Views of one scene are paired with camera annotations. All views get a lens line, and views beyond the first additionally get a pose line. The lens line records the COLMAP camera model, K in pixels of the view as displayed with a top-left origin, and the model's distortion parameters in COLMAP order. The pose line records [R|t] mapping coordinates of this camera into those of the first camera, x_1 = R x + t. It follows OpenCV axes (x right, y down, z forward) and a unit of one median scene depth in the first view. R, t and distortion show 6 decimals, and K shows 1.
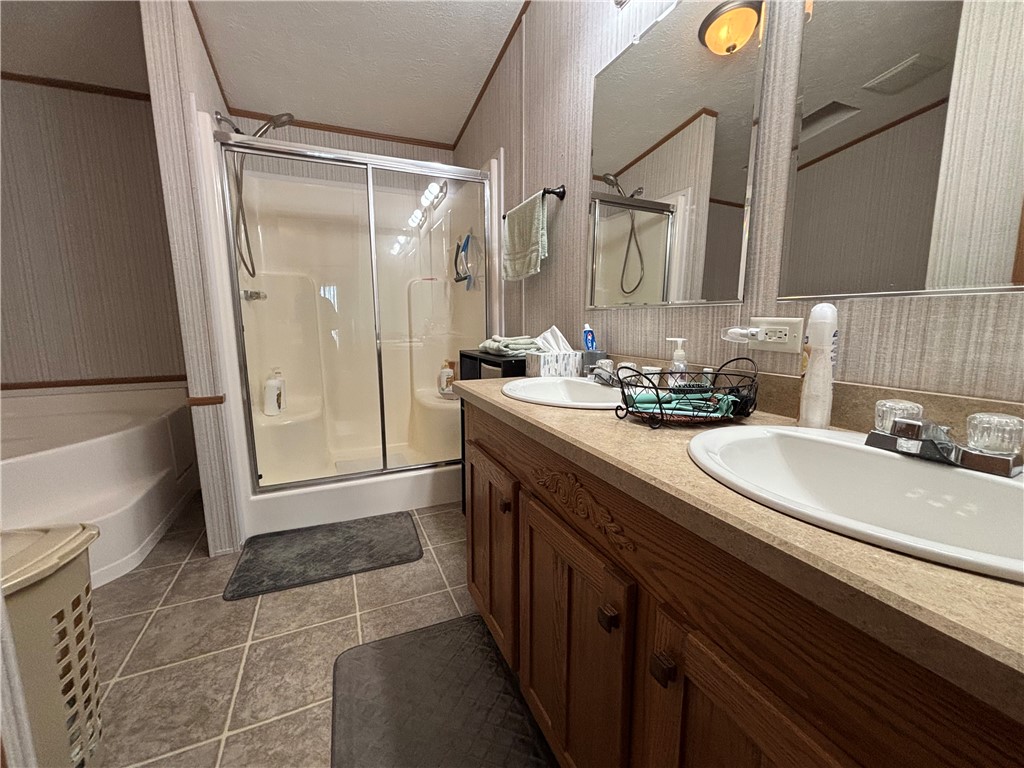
lens RADIAL K [[412.3, 0, 511.4], [0, 412.3, 382.8], [0, 0, 1]] dist [0.001268, -0.001008]
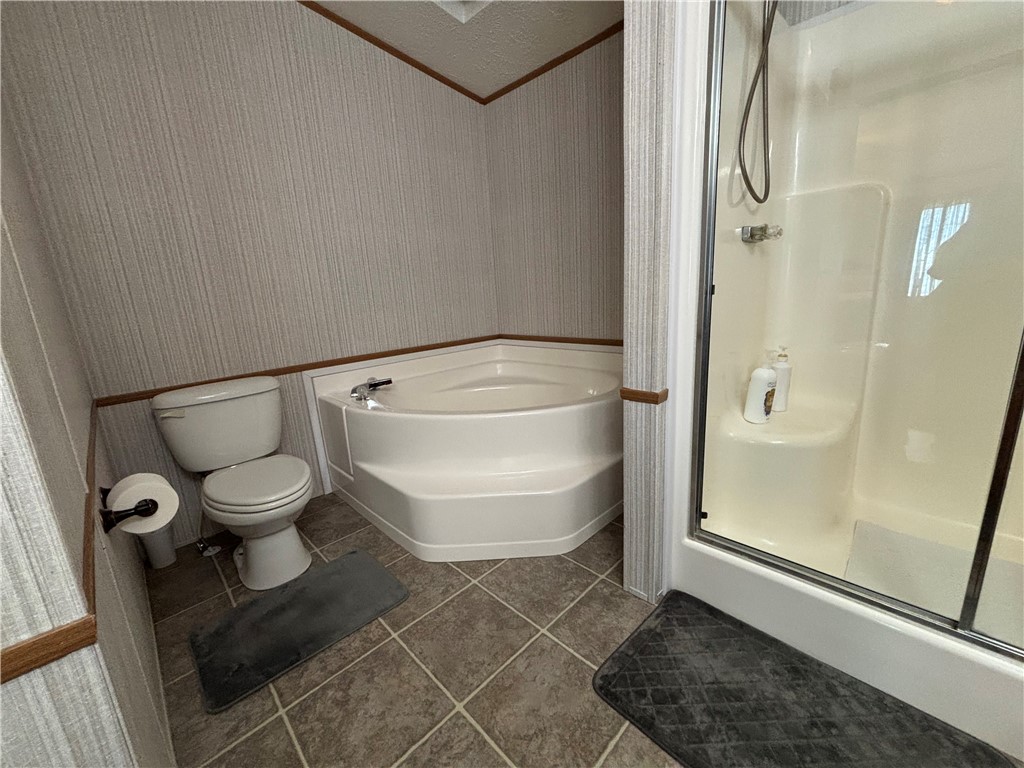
lens RADIAL K [[412.3, 0, 513.2], [0, 412.3, 380.5], [0, 0, 1]] dist [0.001268, -0.001008]
pose [[0.352898, 0.194895, -0.915139, -0.156014], [-0.084568, 0.980706, 0.176247, -0.080197], [0.931832, 0.015195, 0.362571, 0.485702]]
